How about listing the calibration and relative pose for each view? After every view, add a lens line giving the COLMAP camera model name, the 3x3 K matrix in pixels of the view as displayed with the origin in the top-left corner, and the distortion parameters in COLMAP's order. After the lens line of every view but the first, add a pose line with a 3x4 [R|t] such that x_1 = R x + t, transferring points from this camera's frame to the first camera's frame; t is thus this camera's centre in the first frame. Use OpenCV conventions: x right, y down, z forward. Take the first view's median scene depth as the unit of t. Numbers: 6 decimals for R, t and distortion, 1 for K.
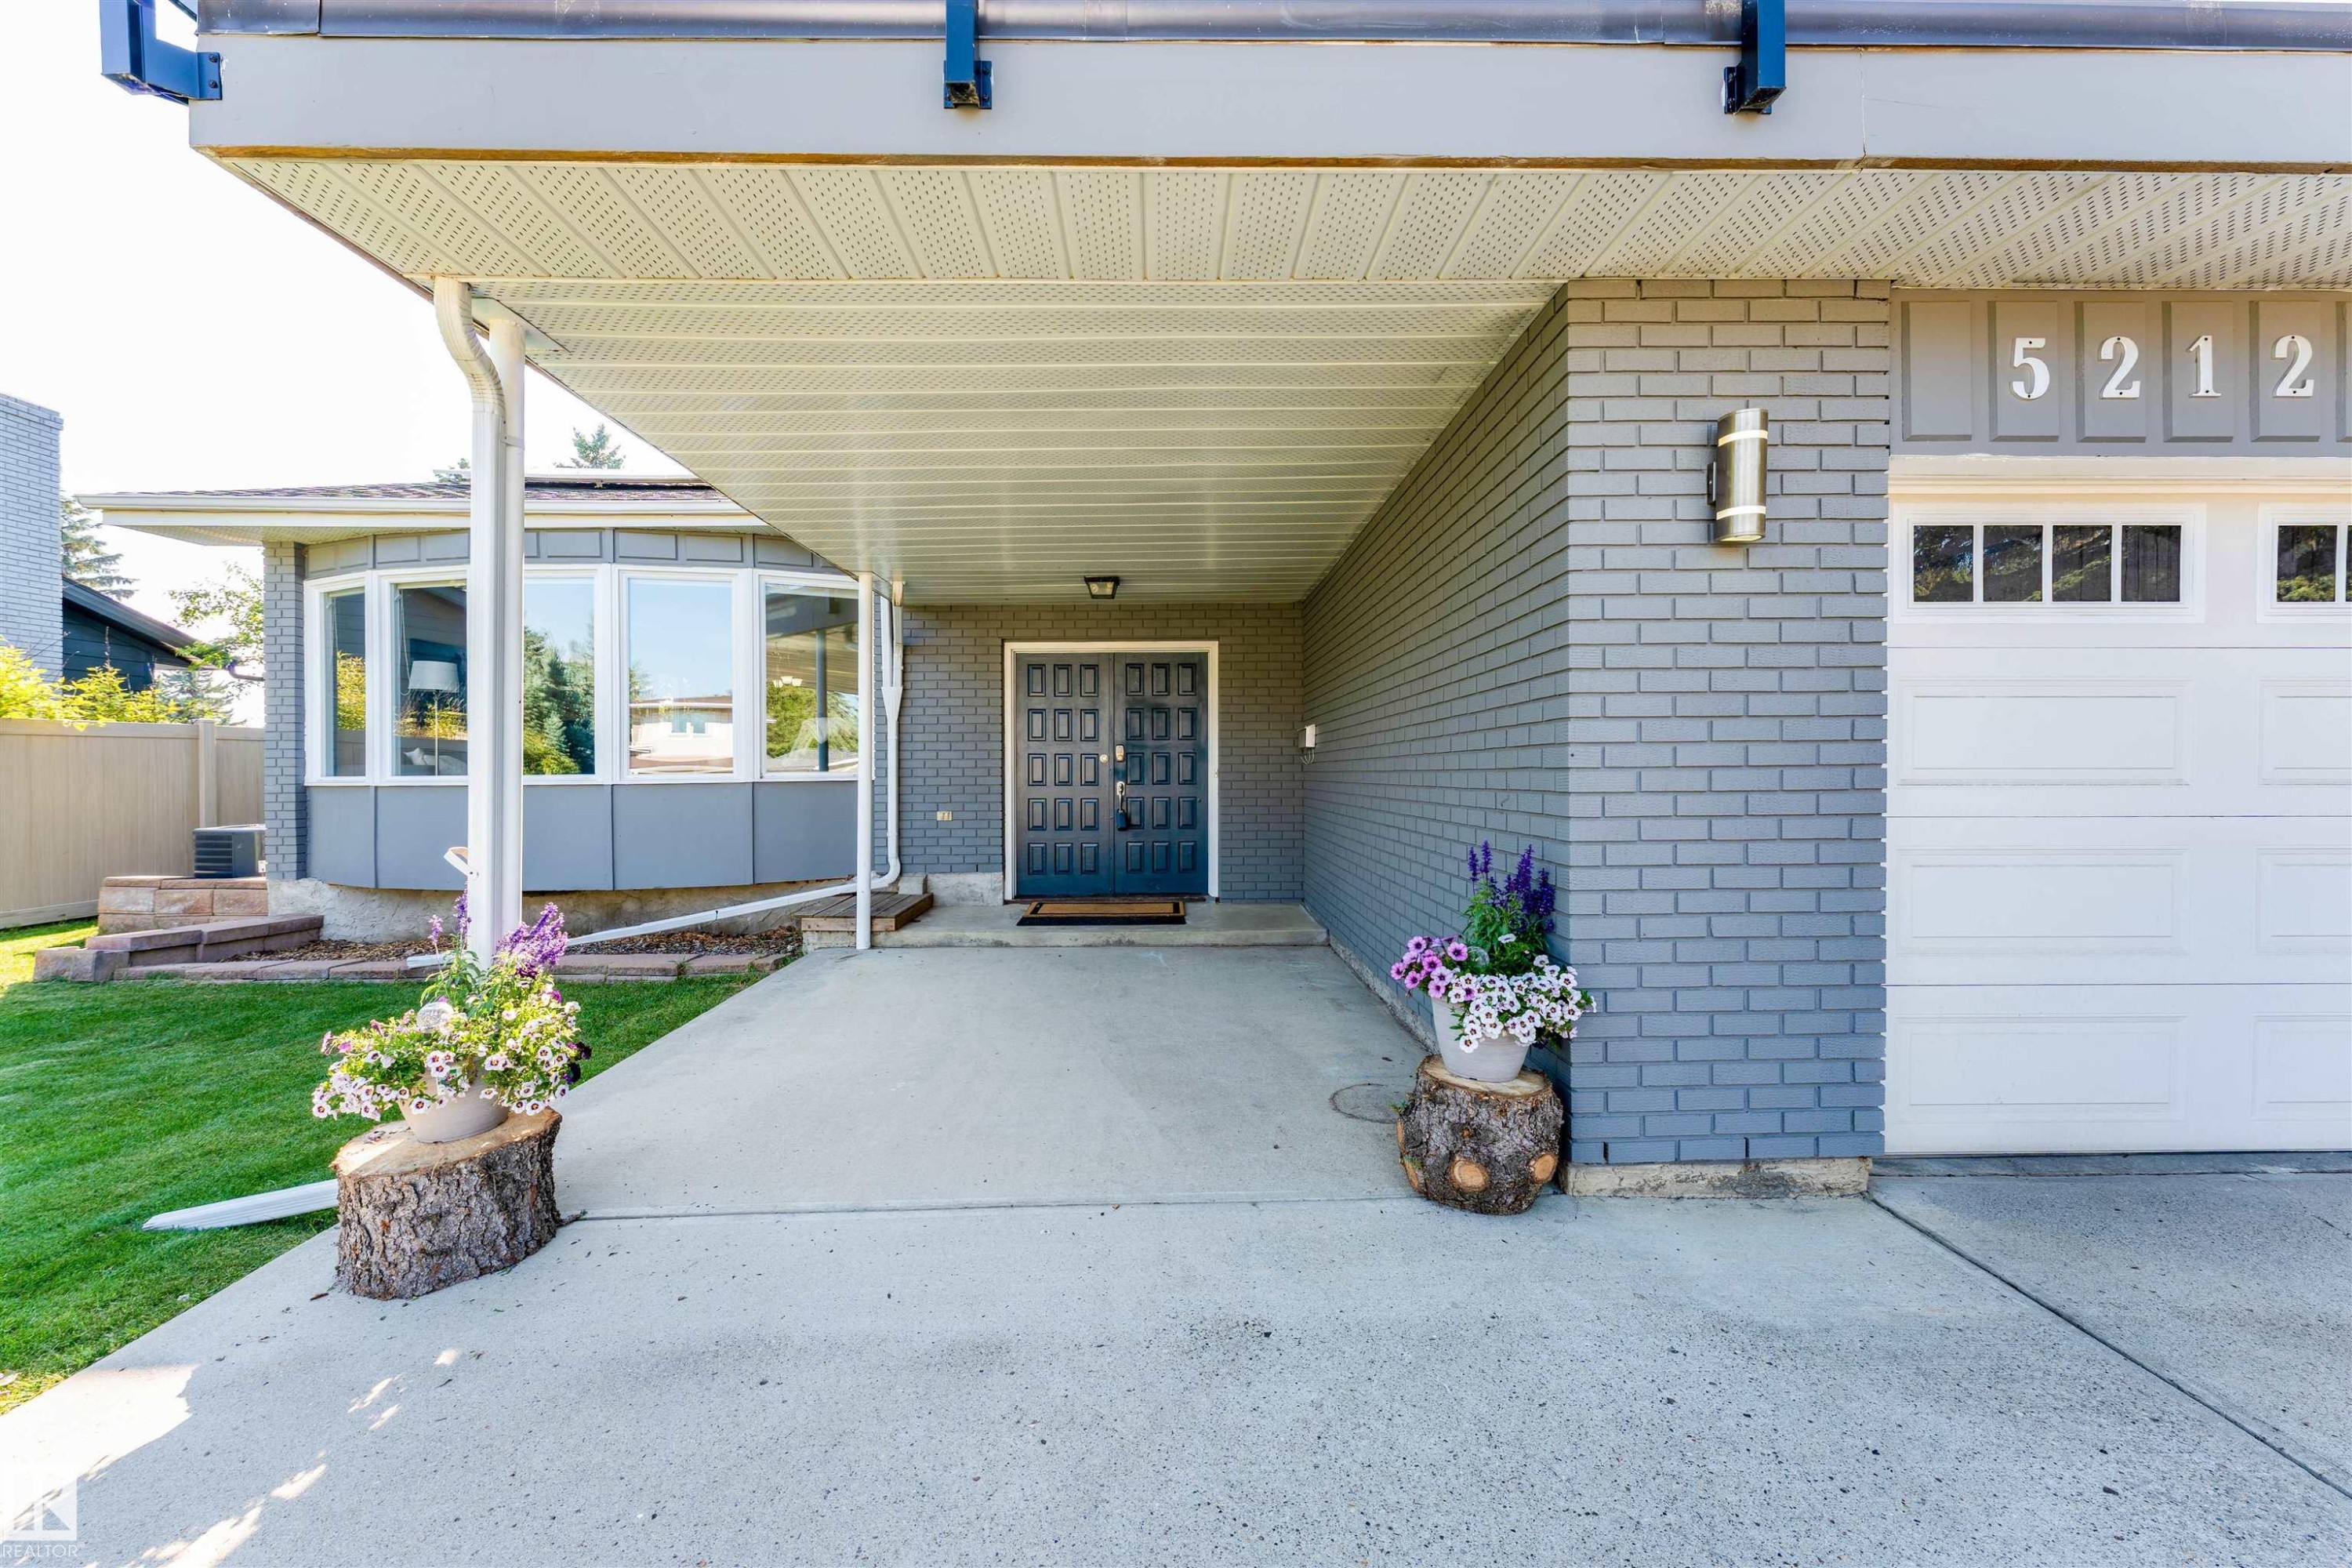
lens RADIAL K [[972.2, 0, 1208.9], [0, 972.2, 773.9], [0, 0, 1]] dist [-0.001744, -0.001101]
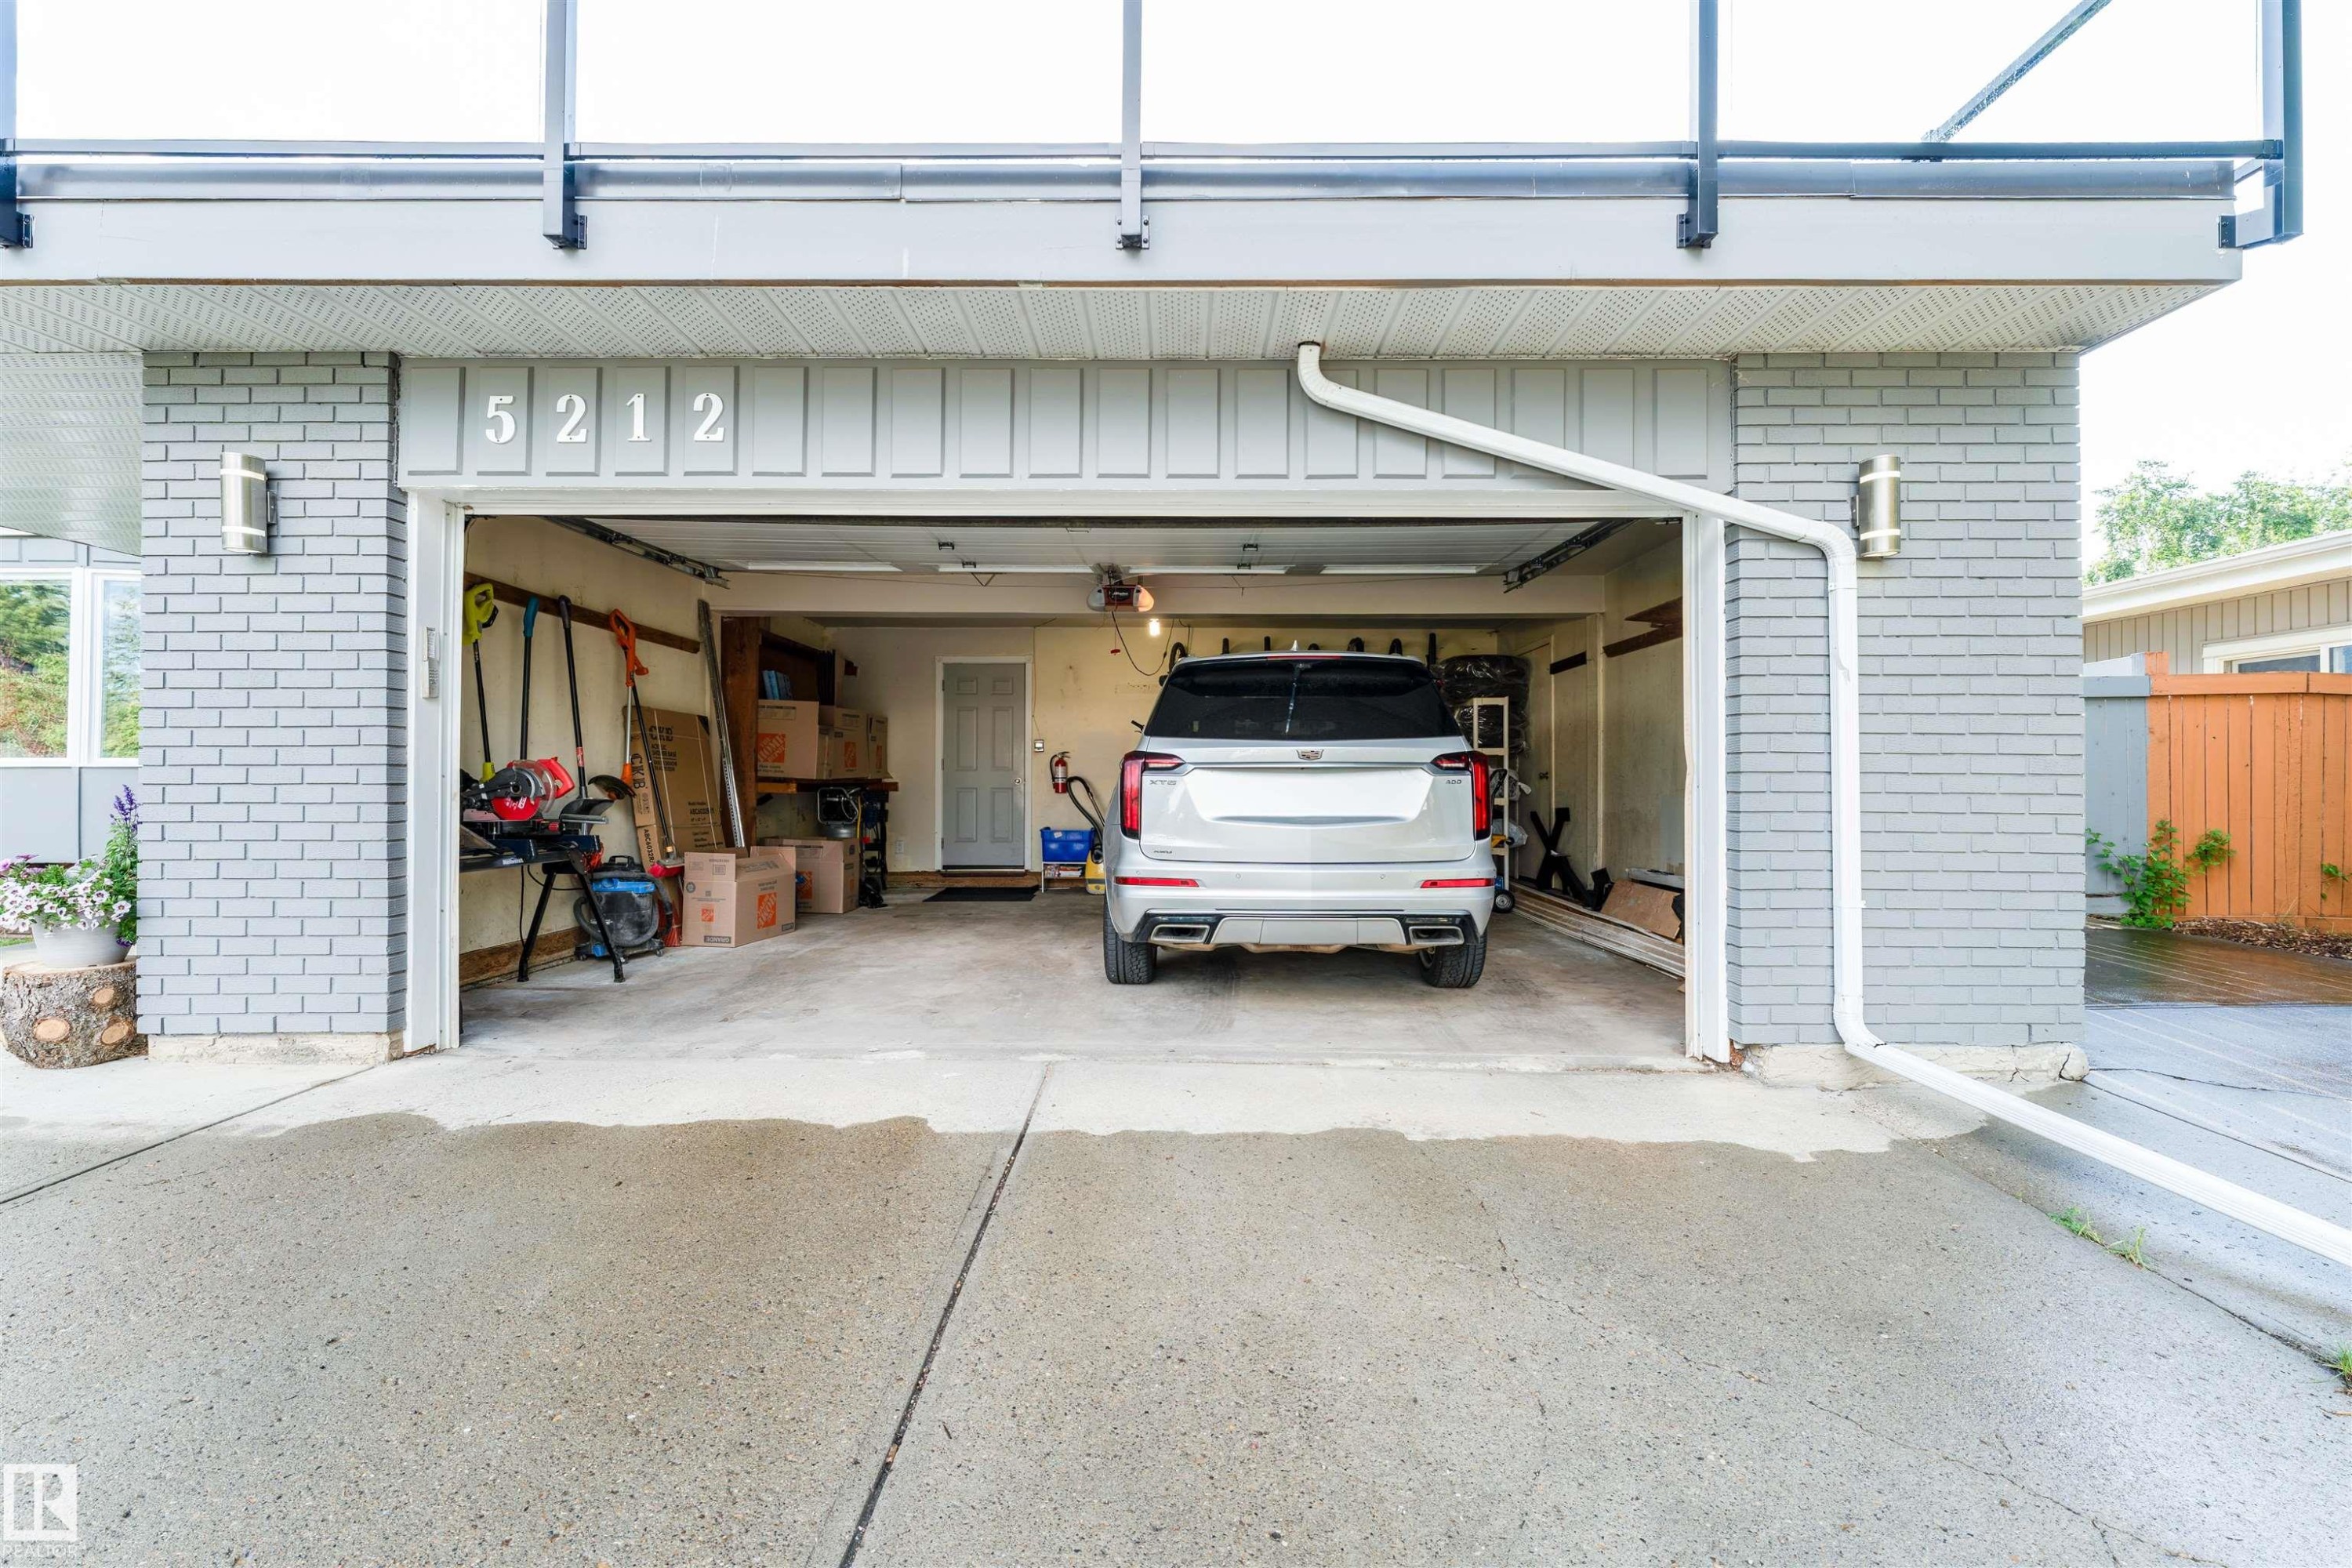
lens RADIAL K [[972.2, 0, 1208.9], [0, 972.2, 773.9], [0, 0, 1]] dist [-0.001744, -0.001101]
pose [[0.999922, 0.008956, -0.008675, 1.805559], [-0.009063, 0.999883, -0.012342, 0.059916], [0.008564, 0.012419, 0.999886, -0.276219]]
